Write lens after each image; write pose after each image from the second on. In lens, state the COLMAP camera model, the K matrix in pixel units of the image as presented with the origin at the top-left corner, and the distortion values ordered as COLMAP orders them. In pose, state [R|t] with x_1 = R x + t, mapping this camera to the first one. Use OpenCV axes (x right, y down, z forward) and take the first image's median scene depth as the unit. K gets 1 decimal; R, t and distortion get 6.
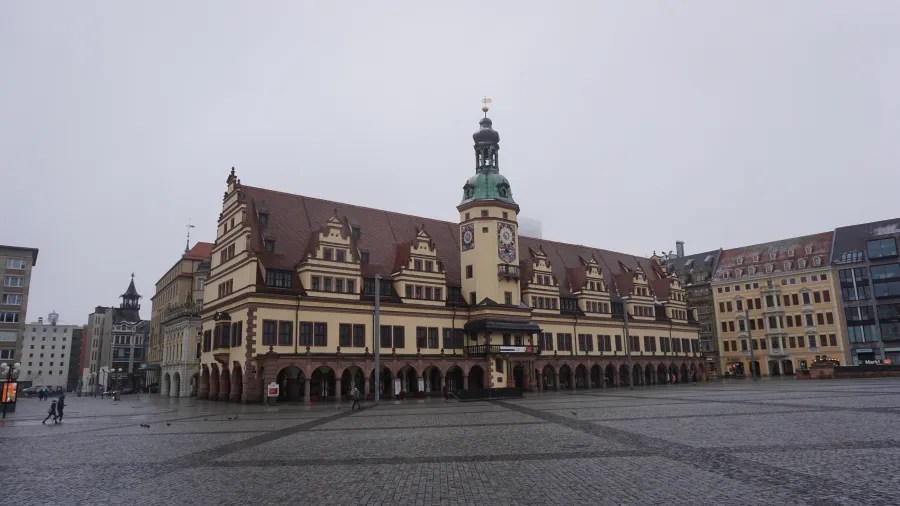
lens RADIAL K [[603.6, 0, 450.0], [0, 603.6, 253.0], [0, 0, 1]] dist [-0.026875, 0.002336]
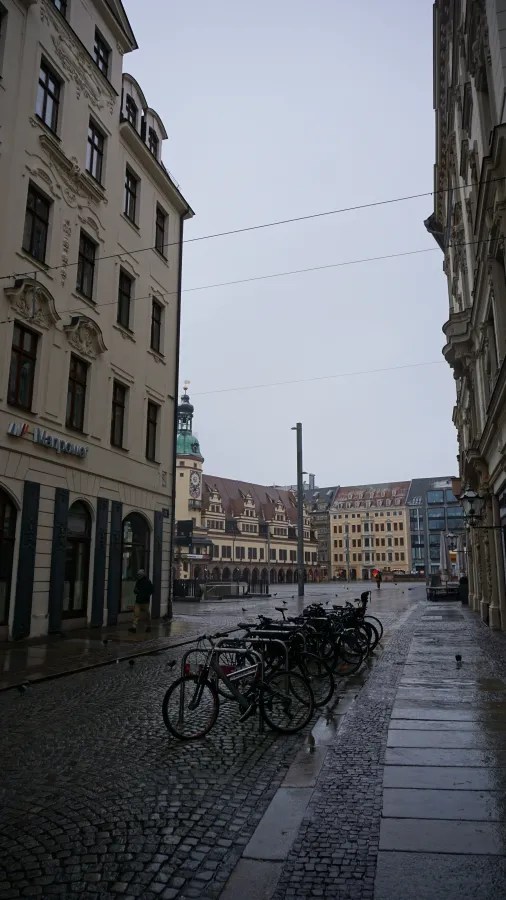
lens RADIAL K [[603.6, 0, 253.0], [0, 603.6, 450.0], [0, 0, 1]] dist [-0.026875, 0.002336]
pose [[0.965036, 0.077330, 0.250450, -0.114273], [-0.075633, 0.997001, -0.016411, -0.068072], [-0.250968, -0.003105, 0.967991, -0.367718]]
